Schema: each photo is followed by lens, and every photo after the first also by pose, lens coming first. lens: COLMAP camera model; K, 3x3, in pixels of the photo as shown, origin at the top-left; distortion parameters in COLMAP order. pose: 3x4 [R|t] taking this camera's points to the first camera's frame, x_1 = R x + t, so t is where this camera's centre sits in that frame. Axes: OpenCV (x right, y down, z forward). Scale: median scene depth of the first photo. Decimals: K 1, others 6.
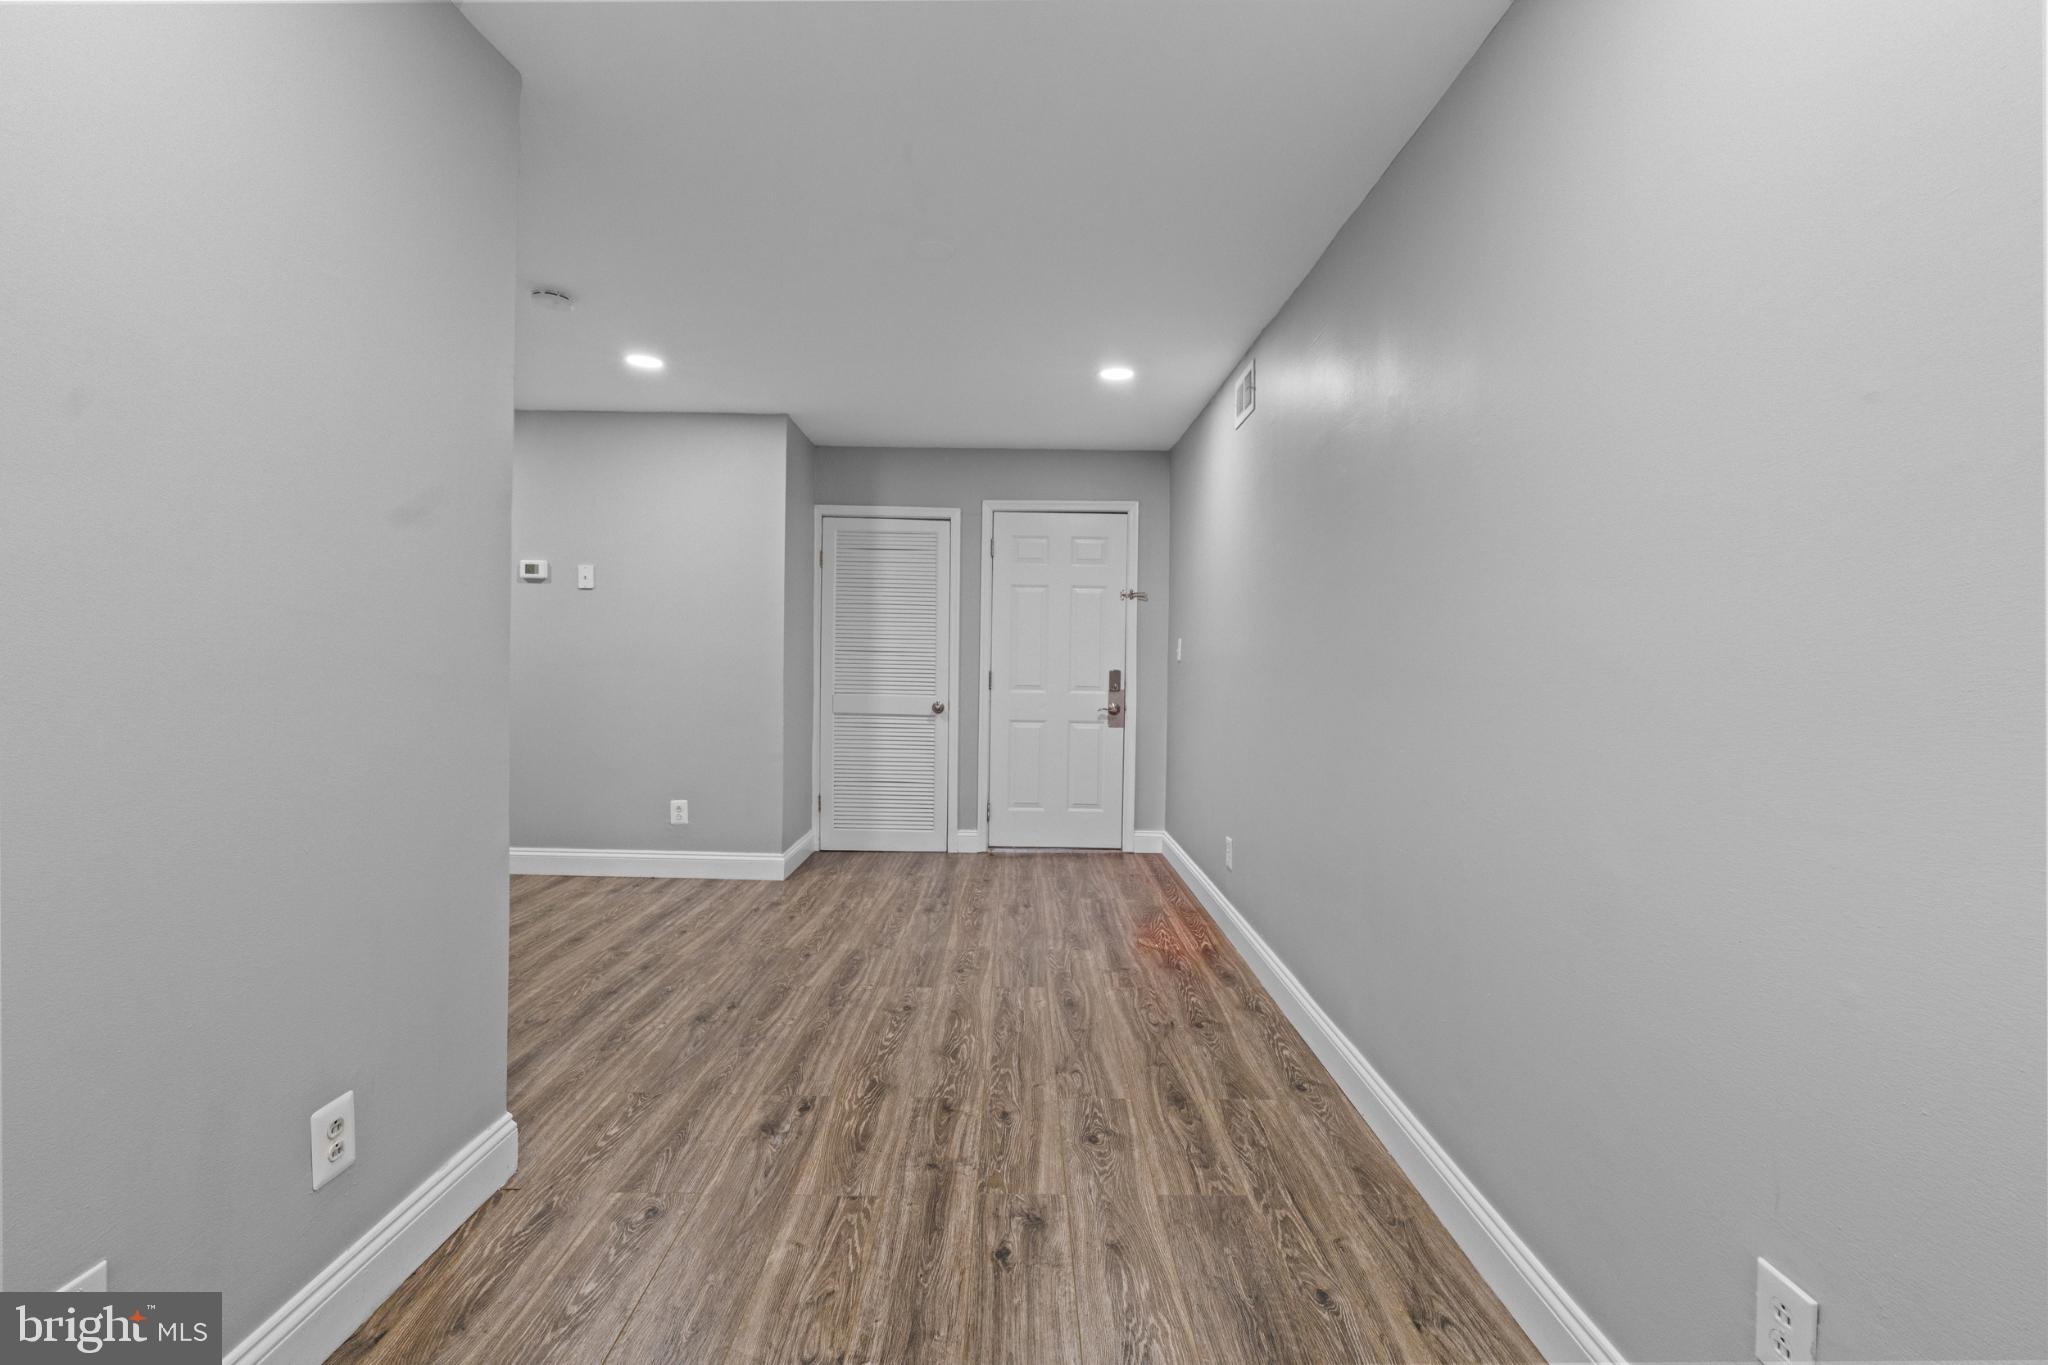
lens RADIAL K [[914.6, 0, 1023.2], [0, 914.6, 683.0], [0, 0, 1]] dist [-0.008744, 0.001737]
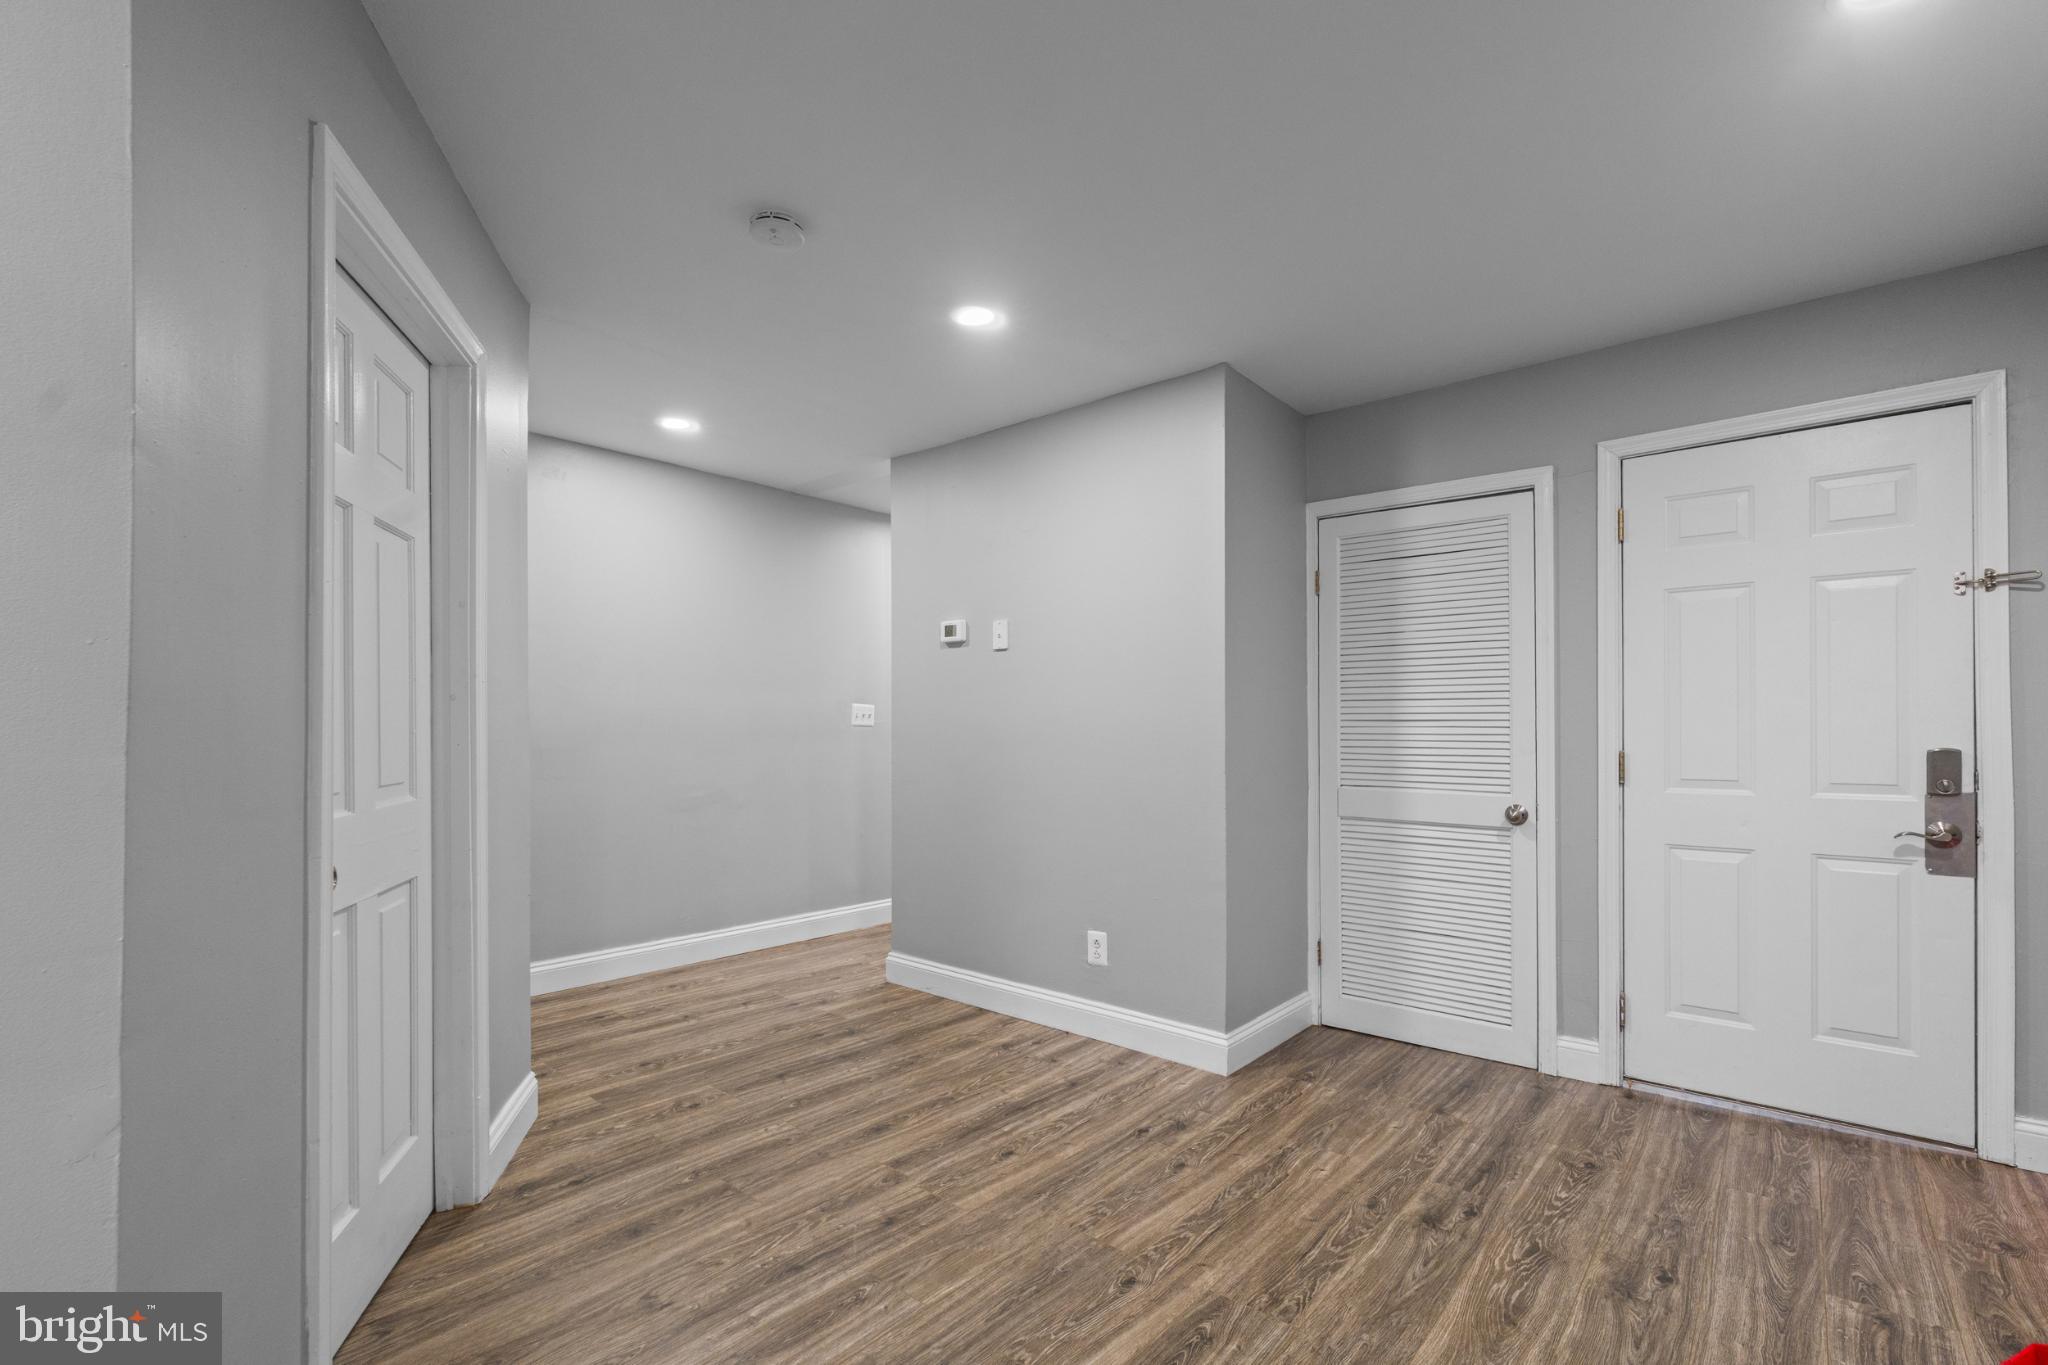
lens RADIAL K [[914.6, 0, 1024.1], [0, 914.6, 727.7], [0, 0, 1]] dist [-0.008744, 0.001737]
pose [[0.756417, -0.017962, -0.653844, 0.057441], [-0.004888, 0.999440, -0.033111, -0.009014], [0.654072, 0.028242, 0.755905, 0.412858]]
